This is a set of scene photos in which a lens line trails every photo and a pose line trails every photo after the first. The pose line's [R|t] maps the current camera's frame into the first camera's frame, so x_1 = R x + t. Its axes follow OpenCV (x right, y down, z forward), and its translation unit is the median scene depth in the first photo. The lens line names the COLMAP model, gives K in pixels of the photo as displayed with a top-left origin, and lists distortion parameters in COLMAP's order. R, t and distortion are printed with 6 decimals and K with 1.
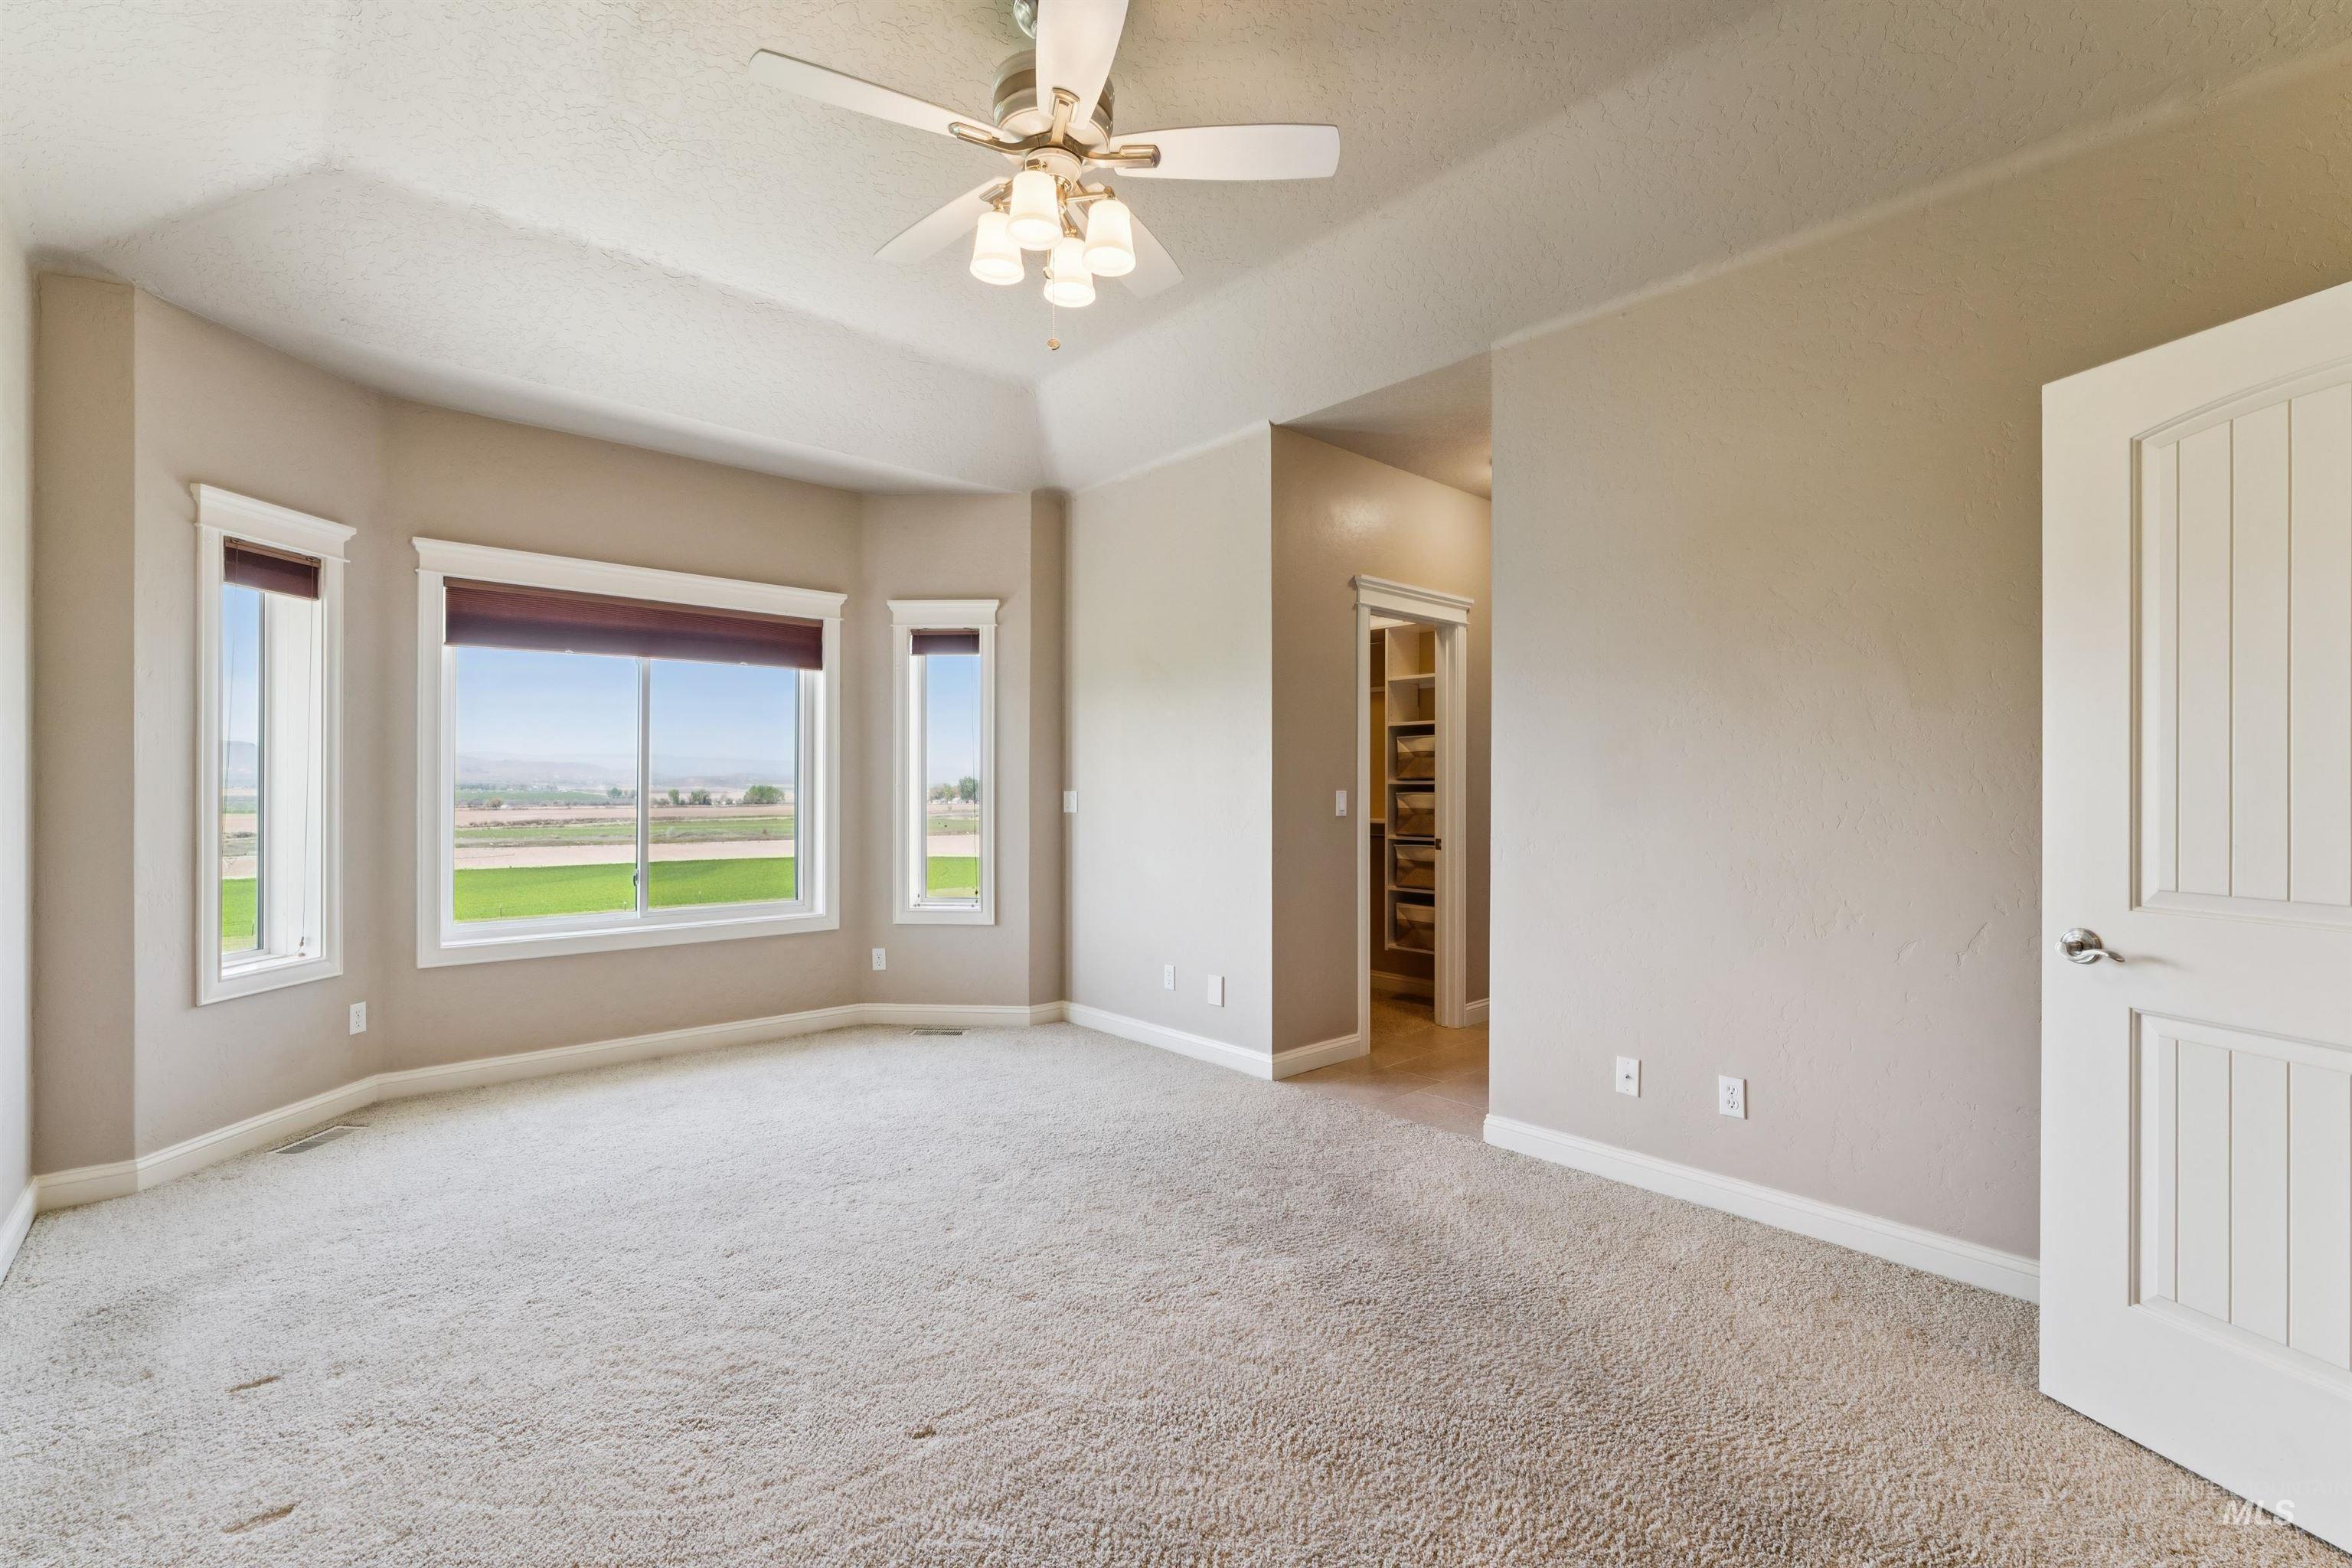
lens RADIAL K [[1002.3, 0, 1176.0], [0, 1002.3, 784.0], [0, 0, 1]] dist [-0.000215, 0.000010]
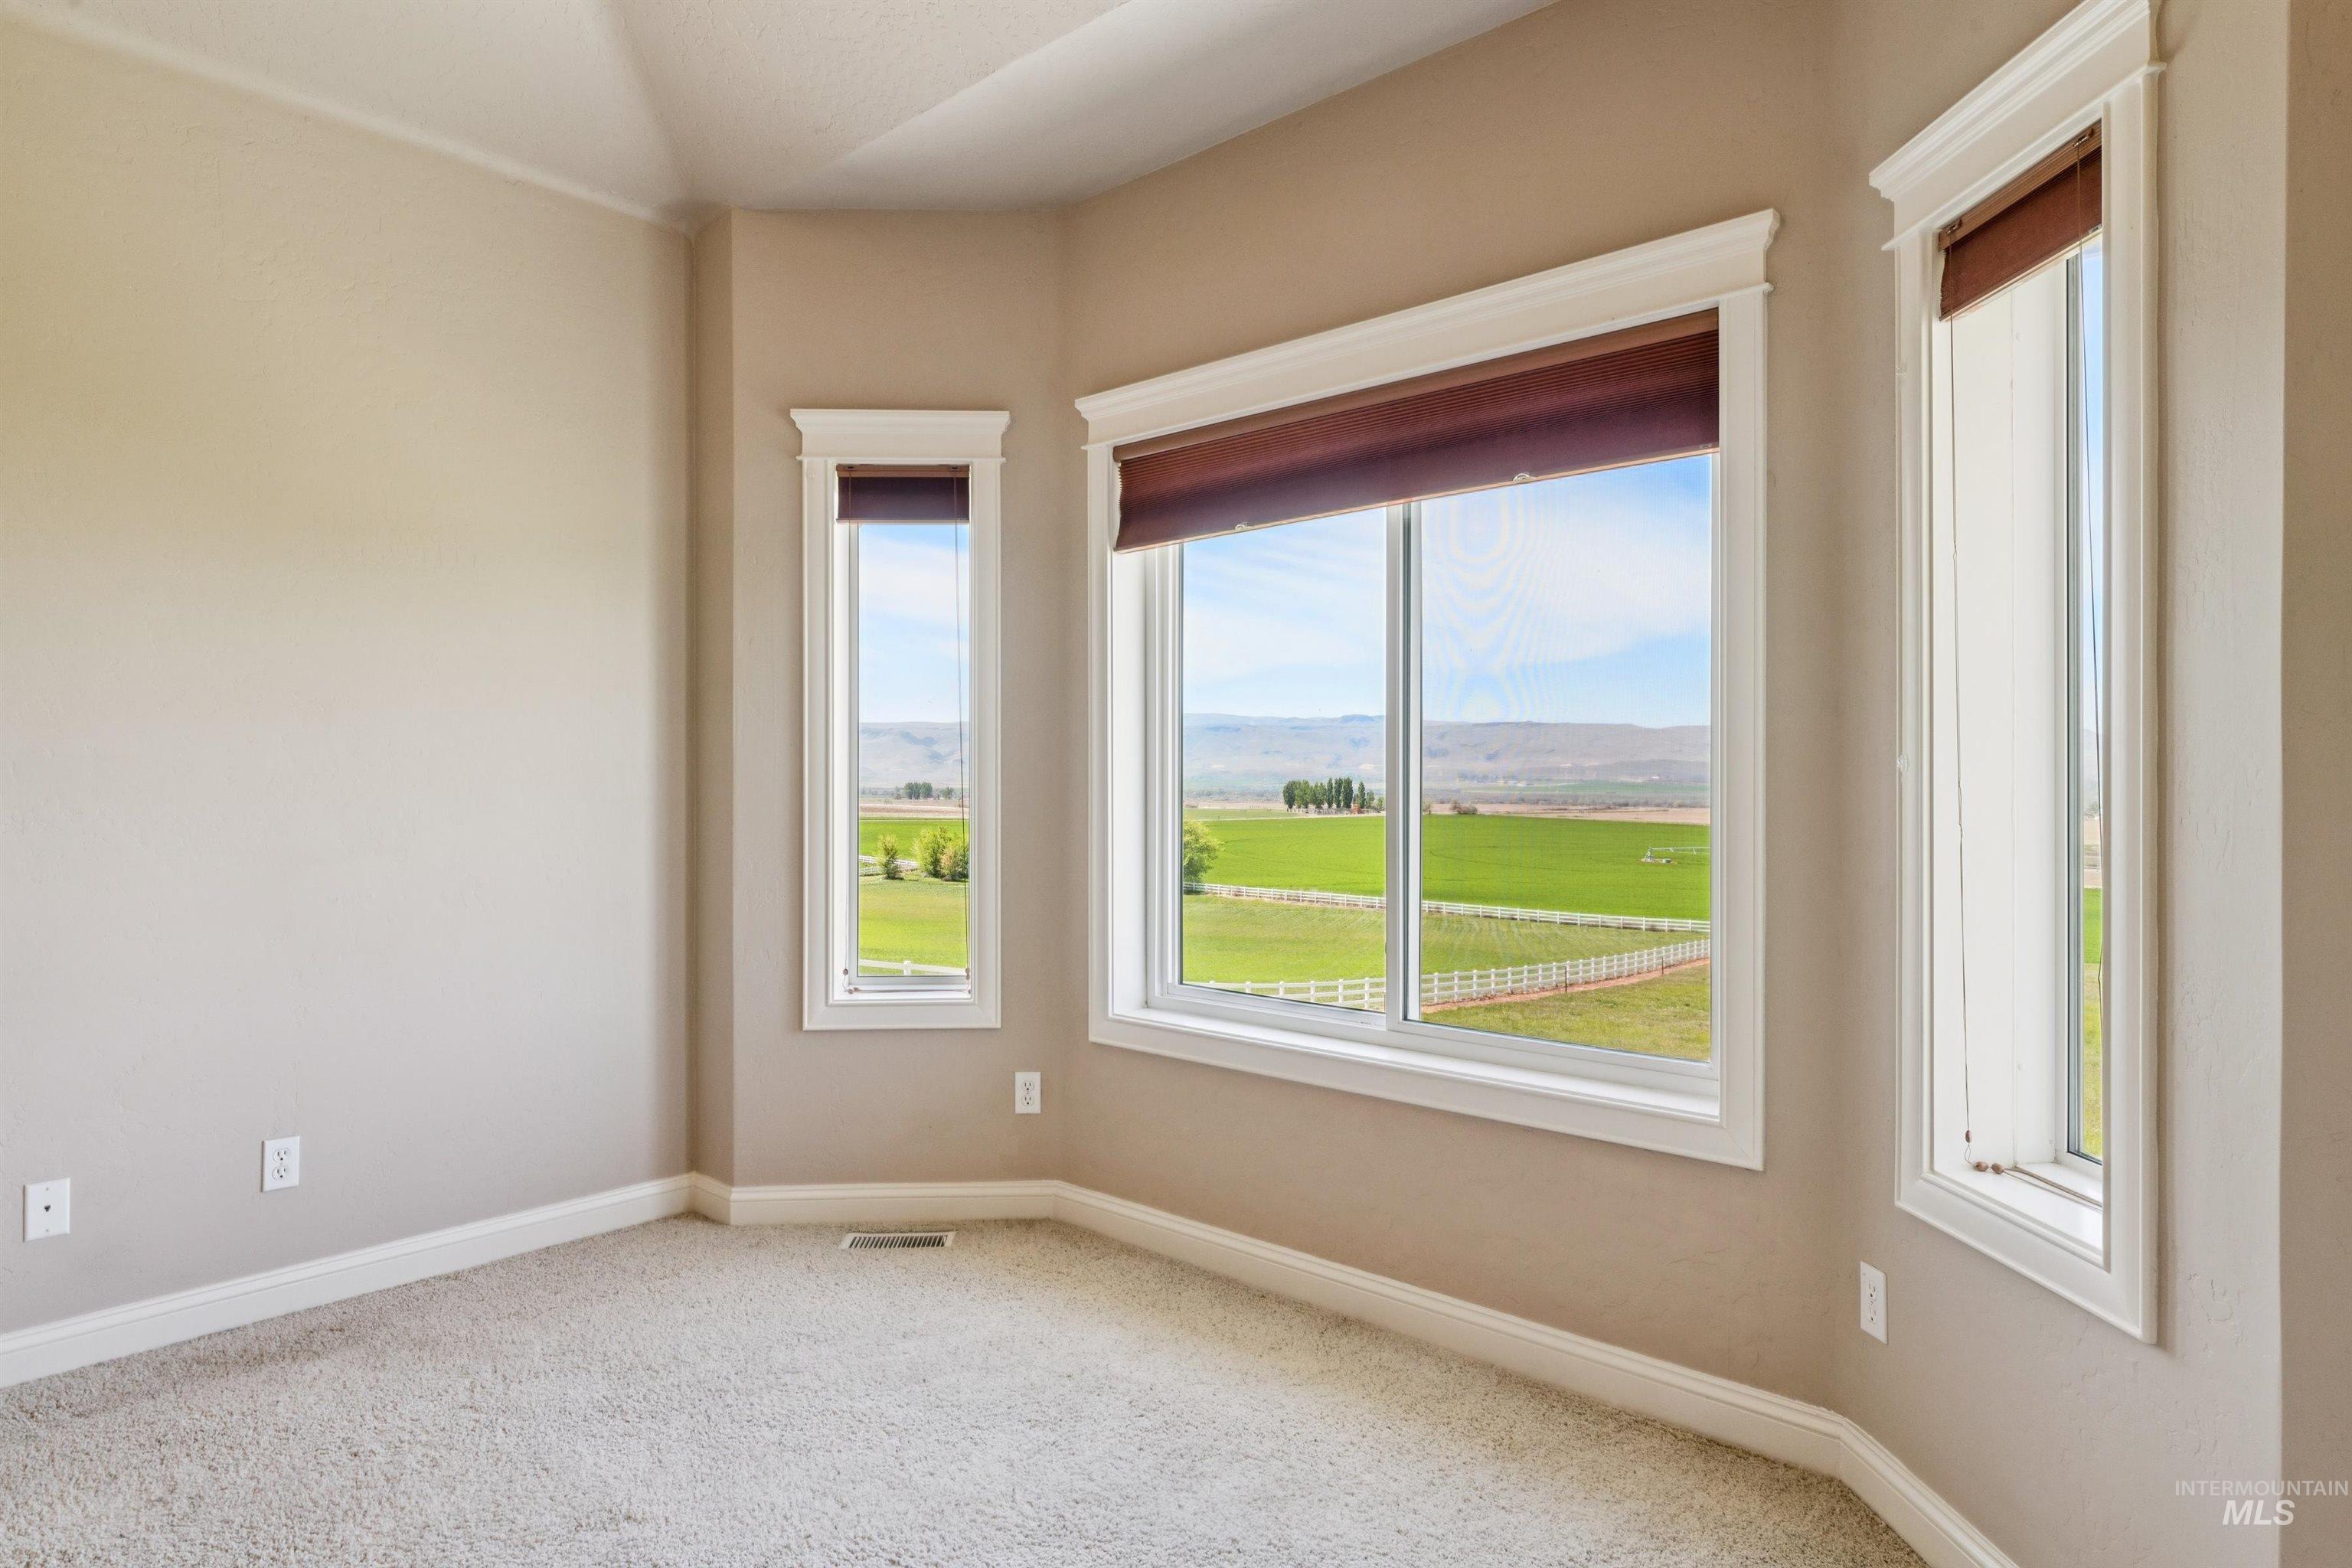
lens RADIAL K [[1322.3, 0, 1176.0], [0, 1322.3, 784.0], [0, 0, 1]] dist [-0.001040, 0.000068]
pose [[0.104694, -0.003250, -0.994499, 0.141072], [-0.001462, 0.999993, -0.003421, 0.016449], [0.994503, 0.001812, 0.104689, 1.039895]]
